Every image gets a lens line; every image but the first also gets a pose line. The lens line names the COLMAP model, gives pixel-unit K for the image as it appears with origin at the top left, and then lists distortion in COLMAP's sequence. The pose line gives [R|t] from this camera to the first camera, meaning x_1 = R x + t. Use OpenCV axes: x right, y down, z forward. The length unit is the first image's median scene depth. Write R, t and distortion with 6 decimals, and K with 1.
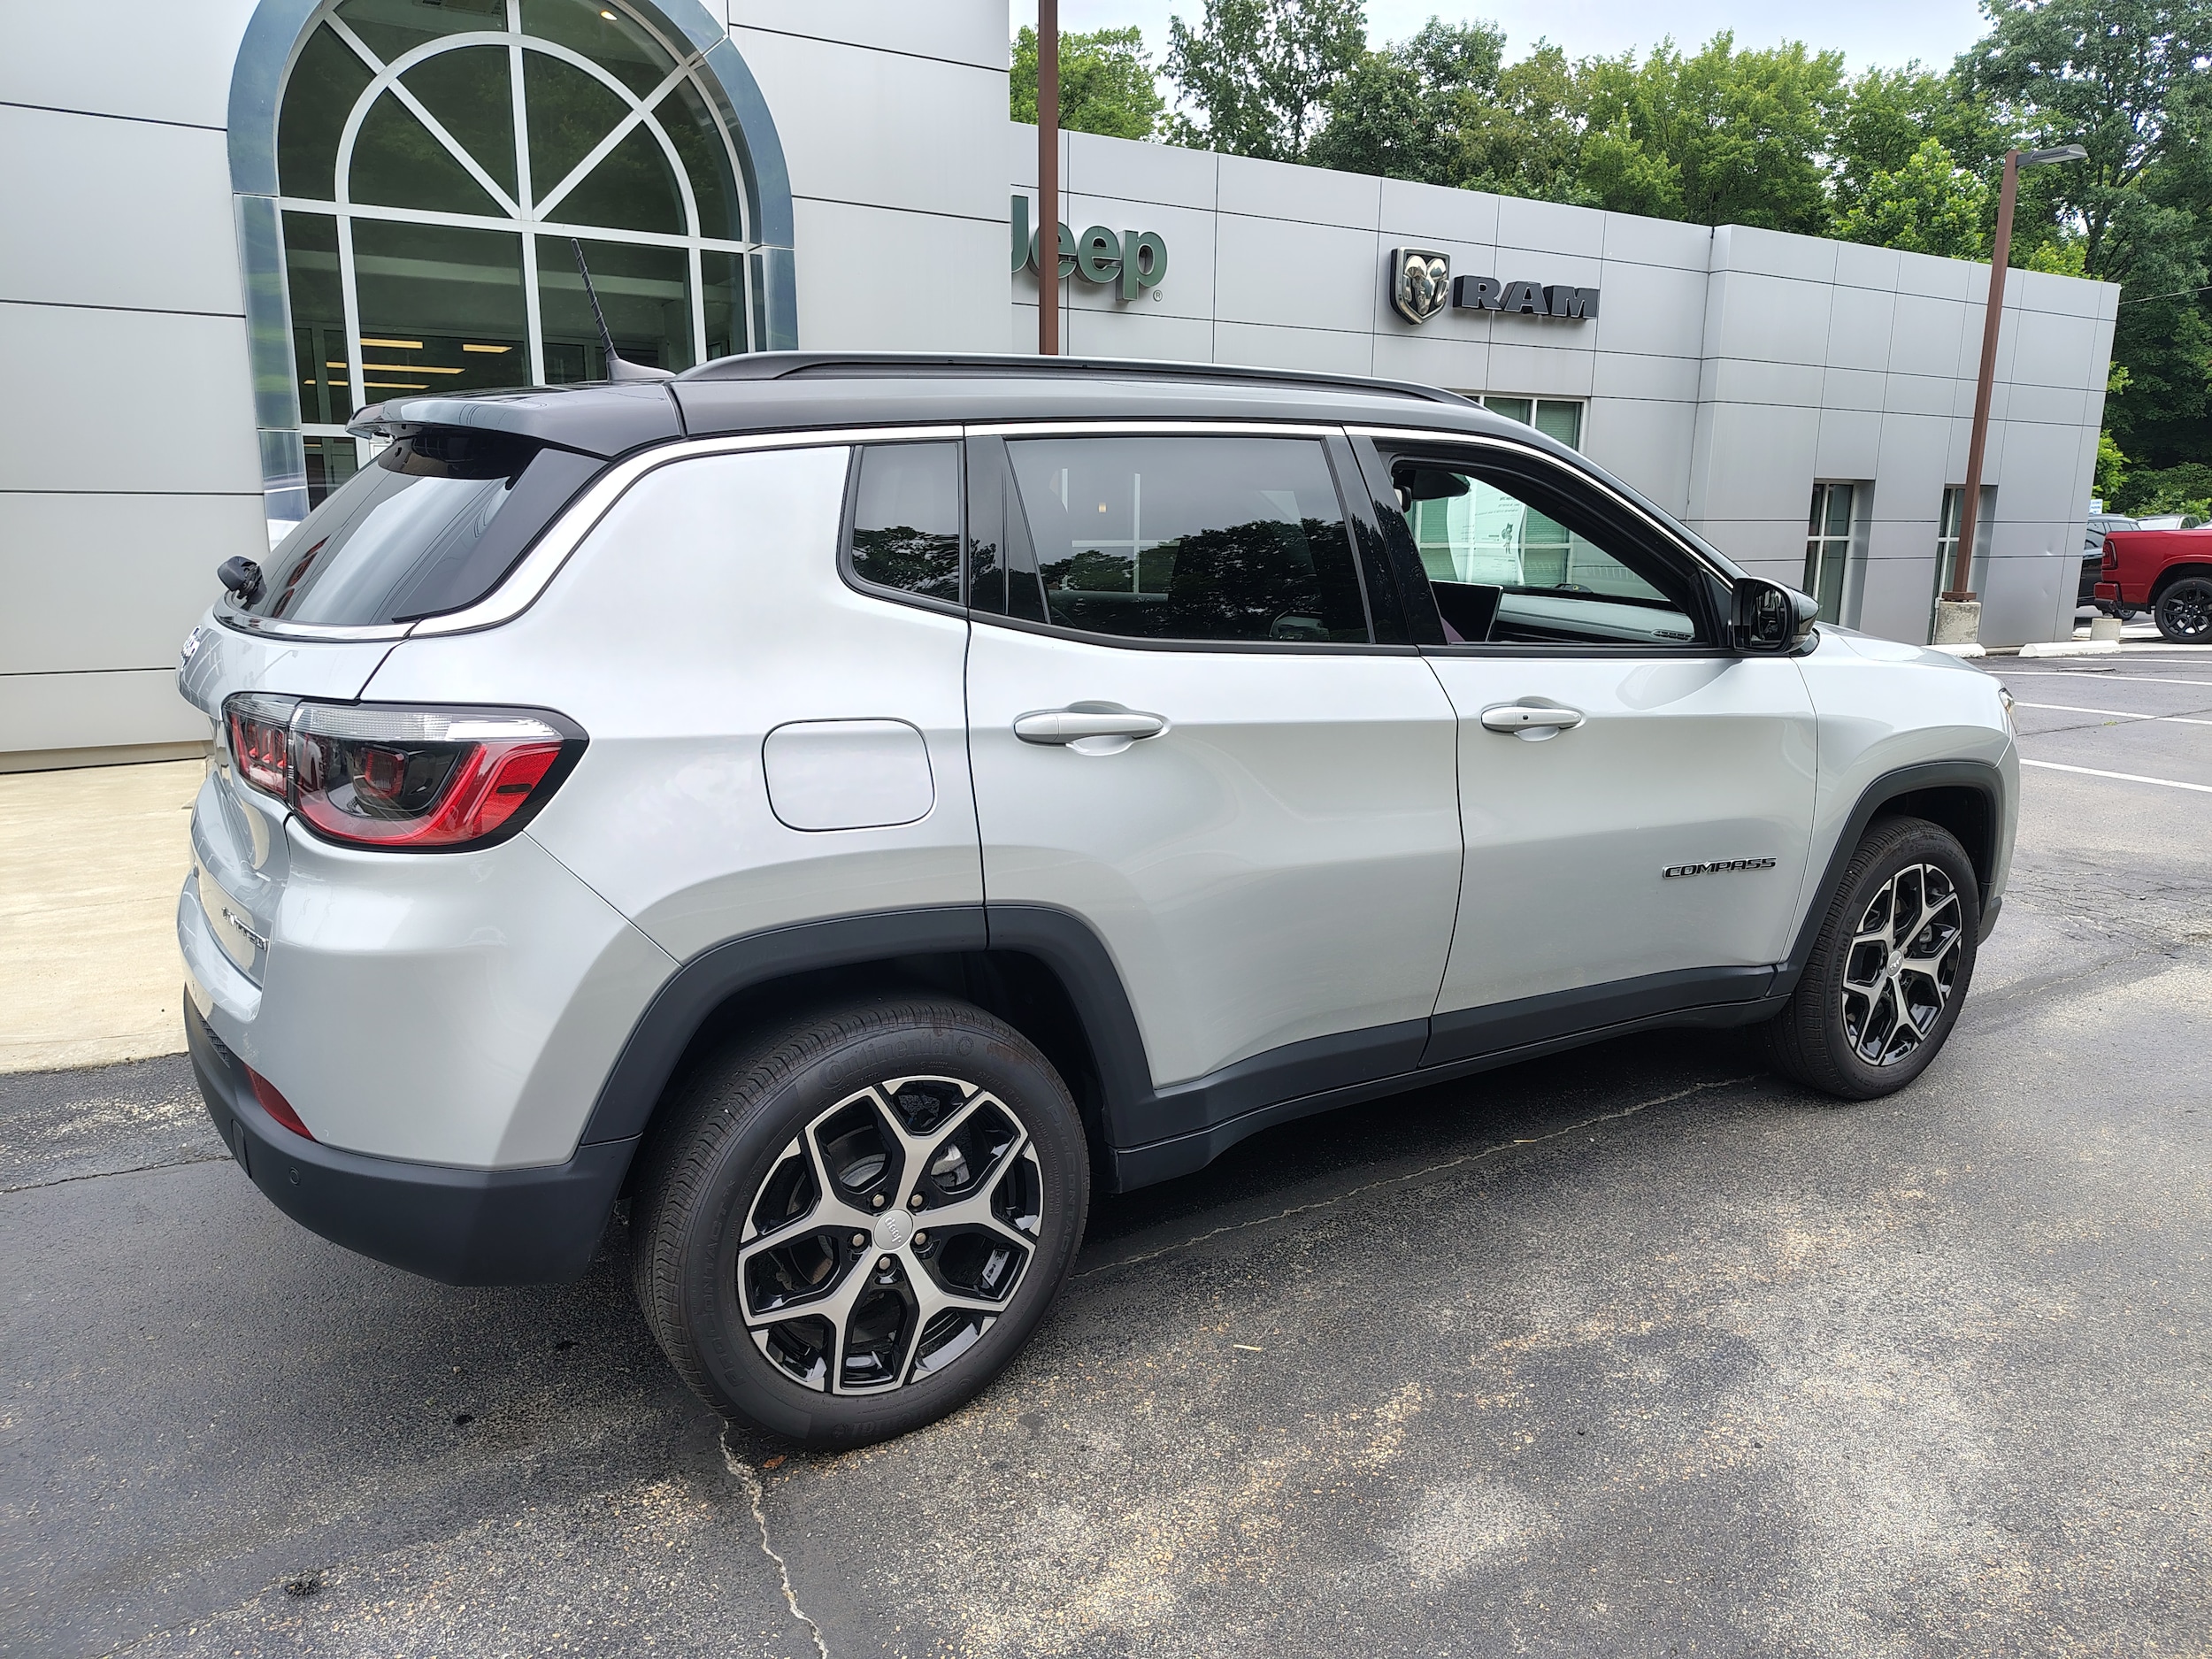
lens RADIAL K [[1528.1, 0, 1122.5], [0, 1528.1, 831.1], [0, 0, 1]] dist [0.018753, -0.012674]
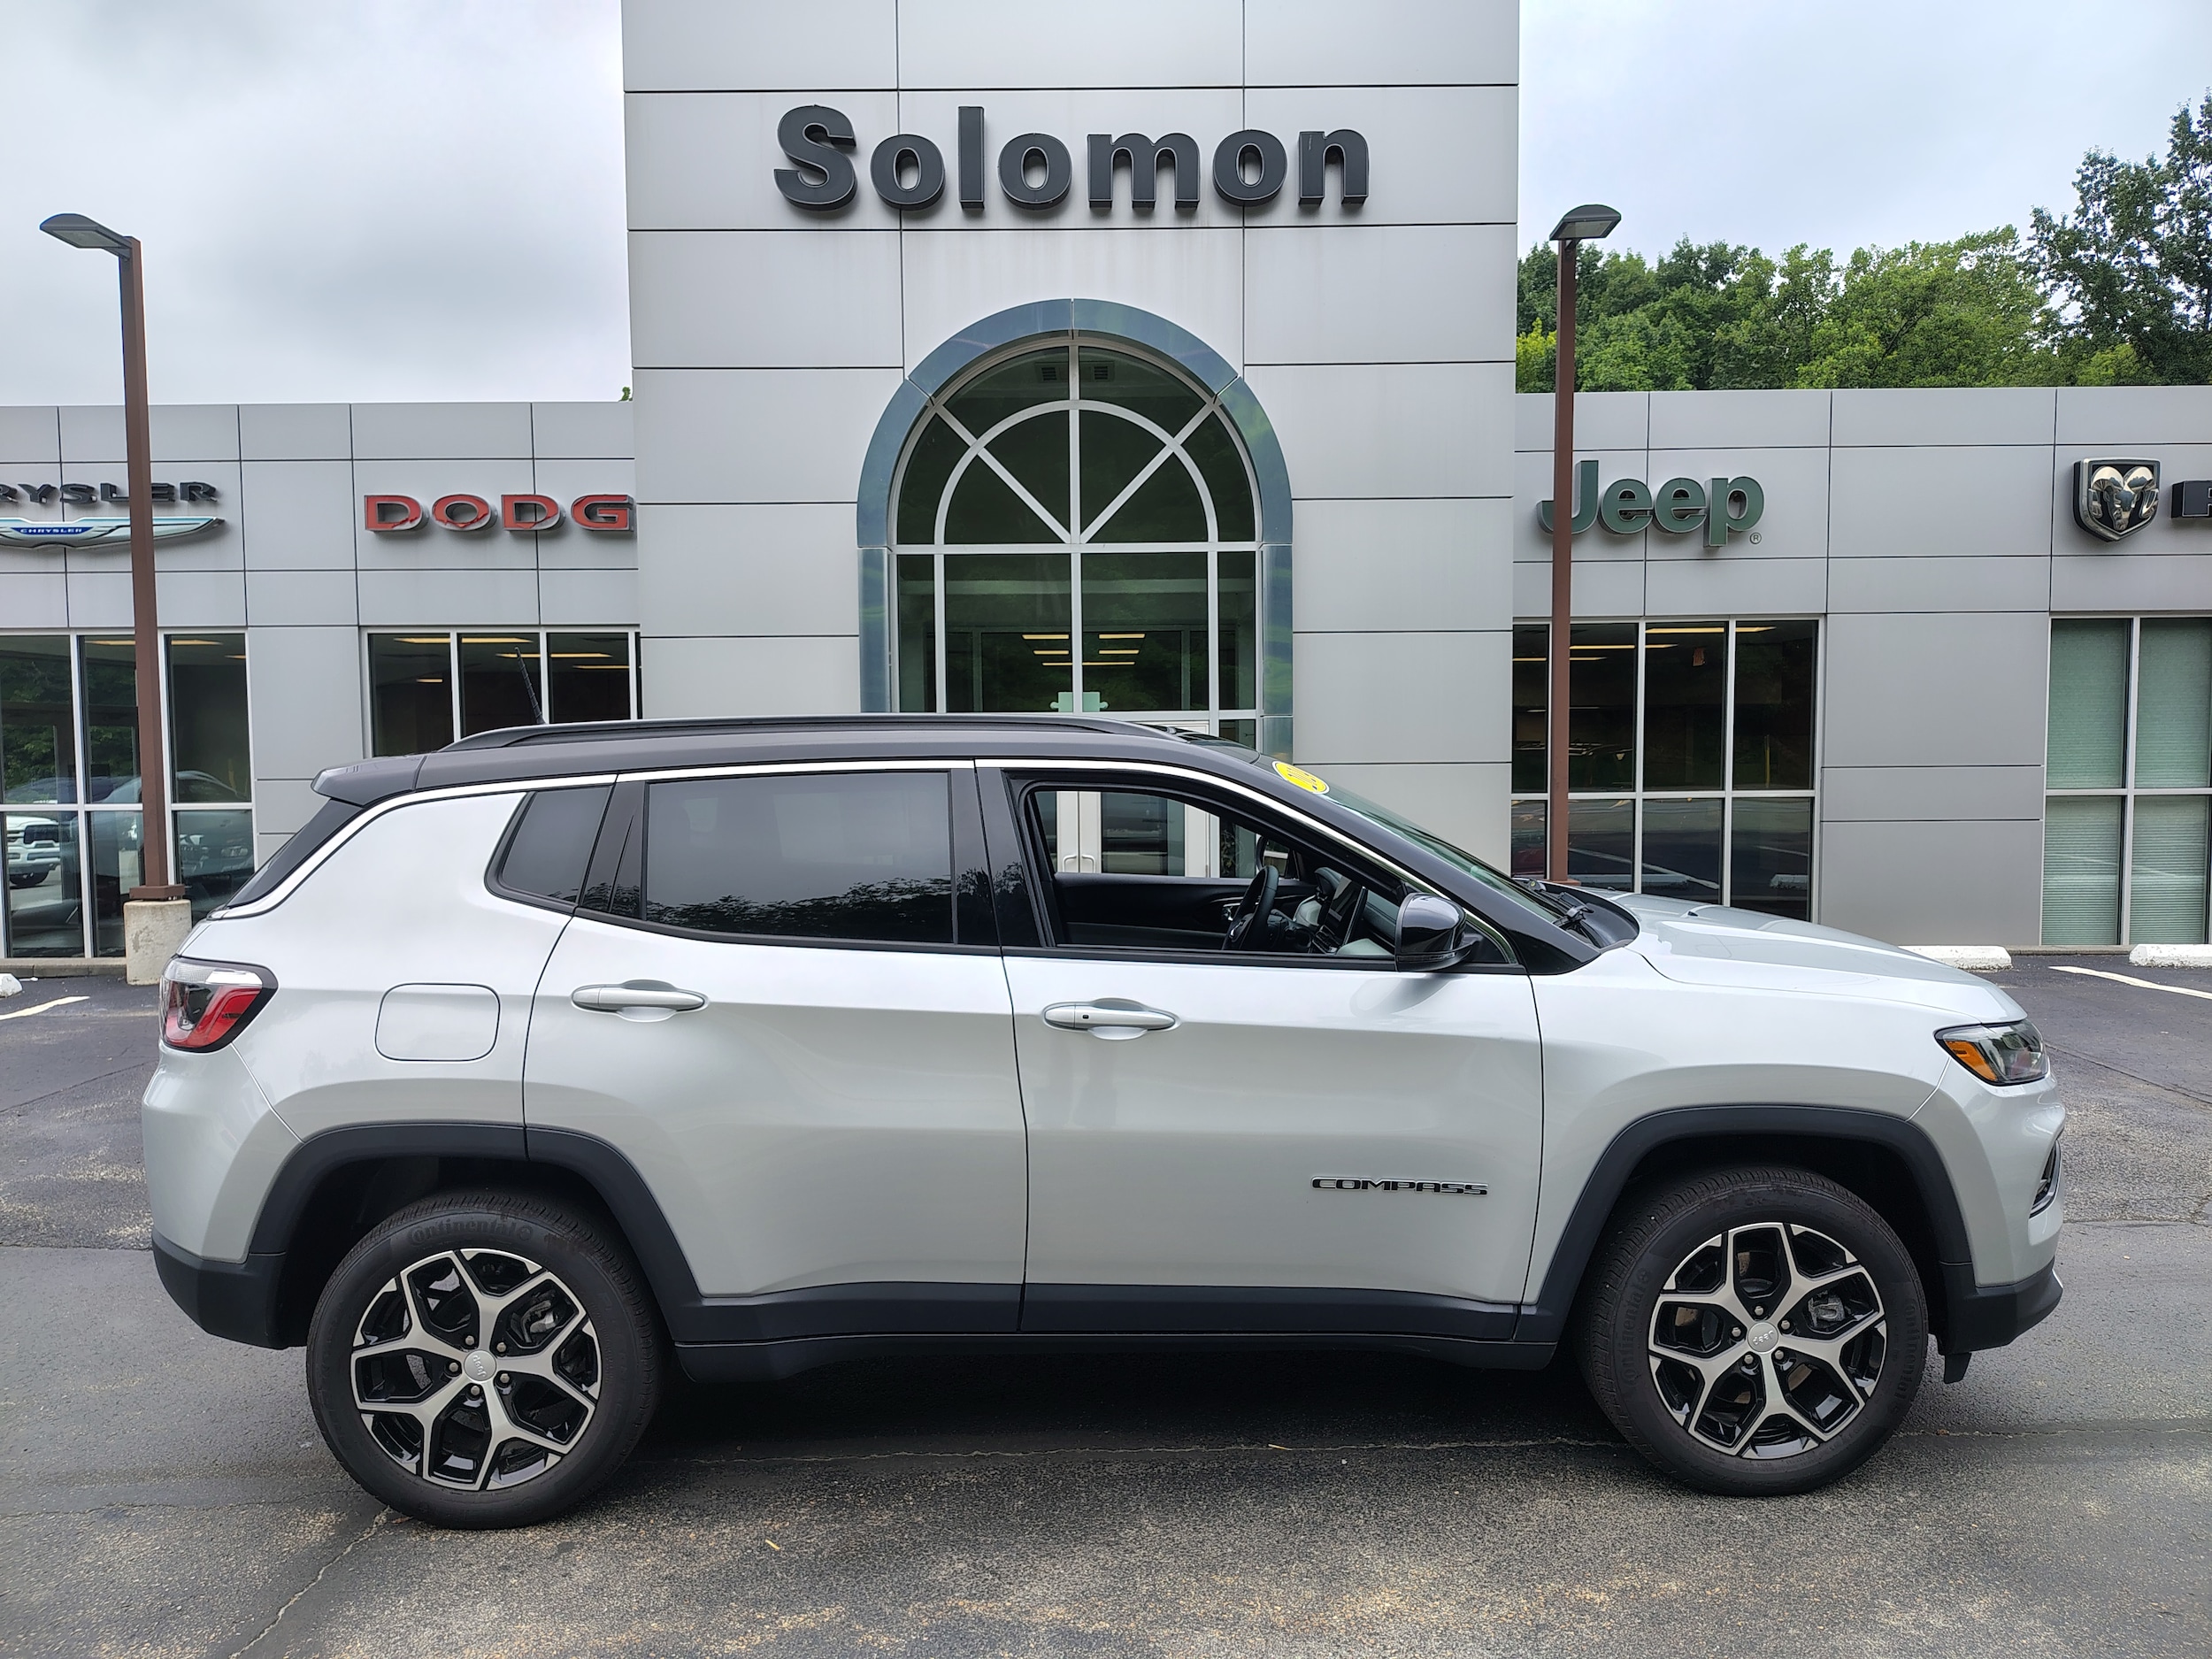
lens RADIAL K [[1528.1, 0, 1101.3], [0, 1528.1, 829.6], [0, 0, 1]] dist [0.018753, -0.012674]
pose [[0.855552, 0.013018, -0.517553, 0.287107], [-0.090889, 0.987935, -0.125395, -0.024161], [0.509676, 0.154322, 0.846413, 0.018448]]
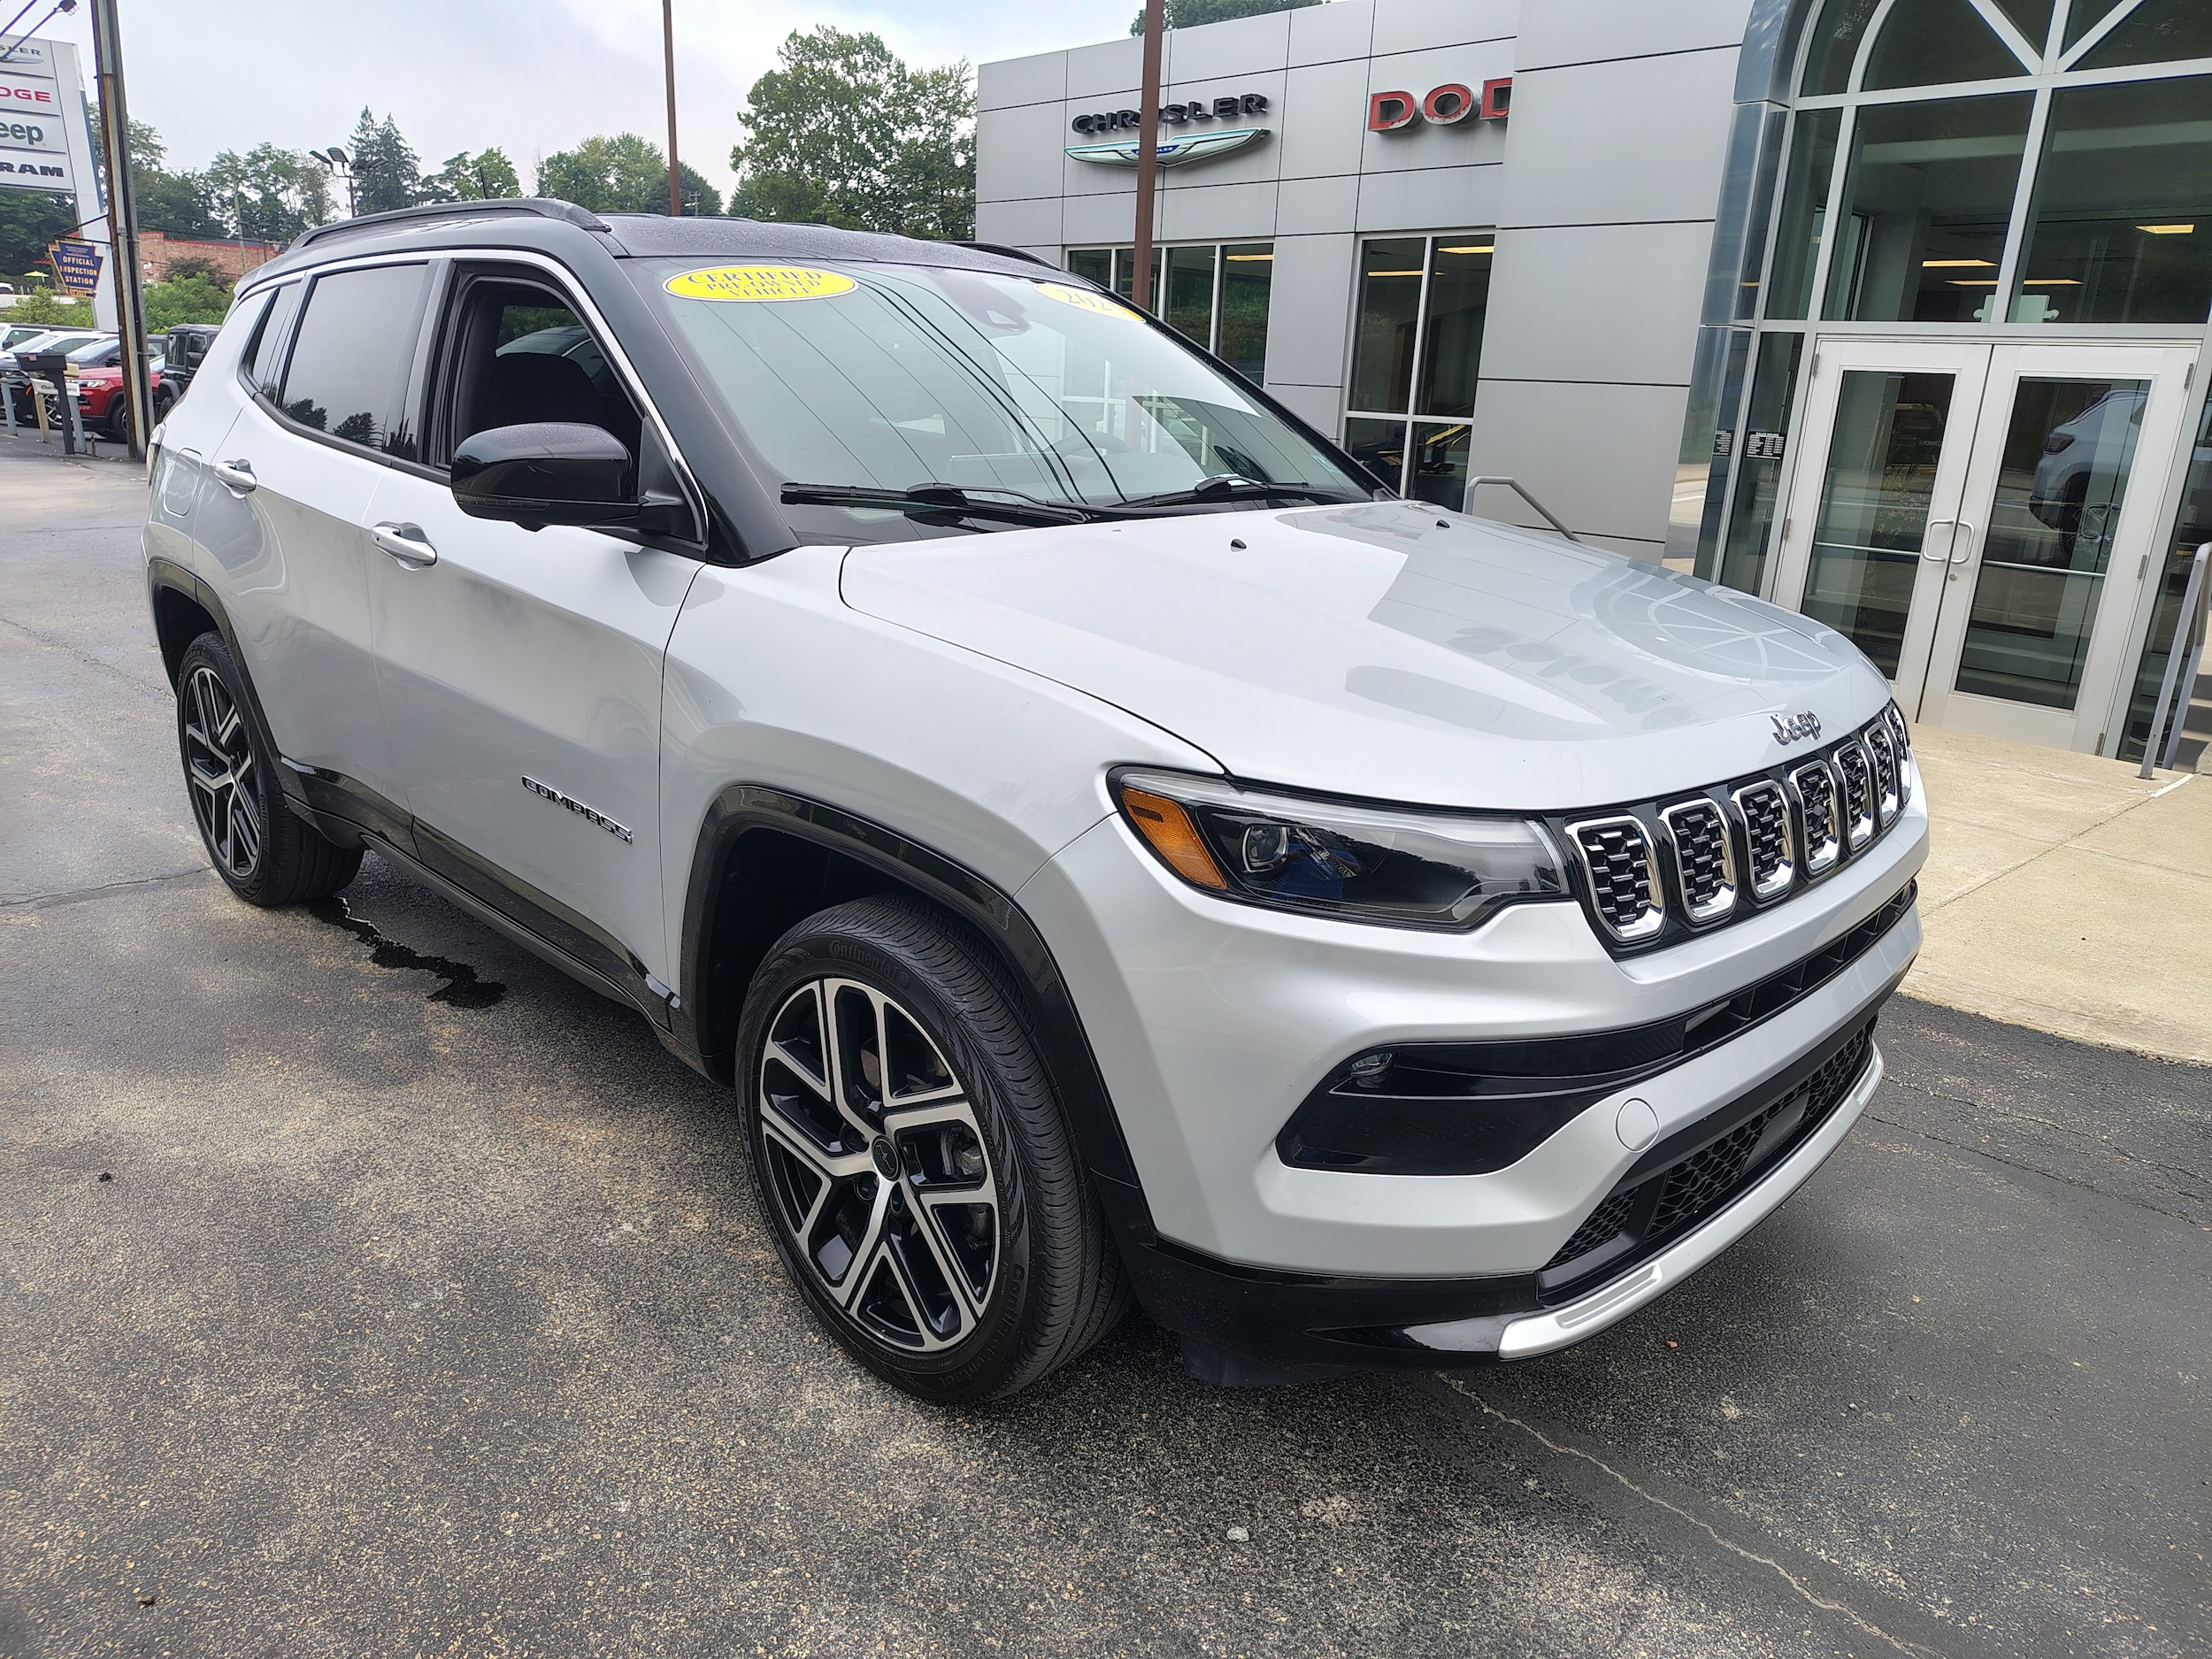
lens RADIAL K [[1528.1, 0, 1114.3], [0, 1528.1, 837.1], [0, 0, 1]] dist [0.018753, -0.012674]
pose [[0.198977, 0.286963, -0.937049, 0.492682], [-0.242260, 0.940895, 0.236698, -0.074908], [0.949588, 0.179912, 0.256736, 0.384349]]
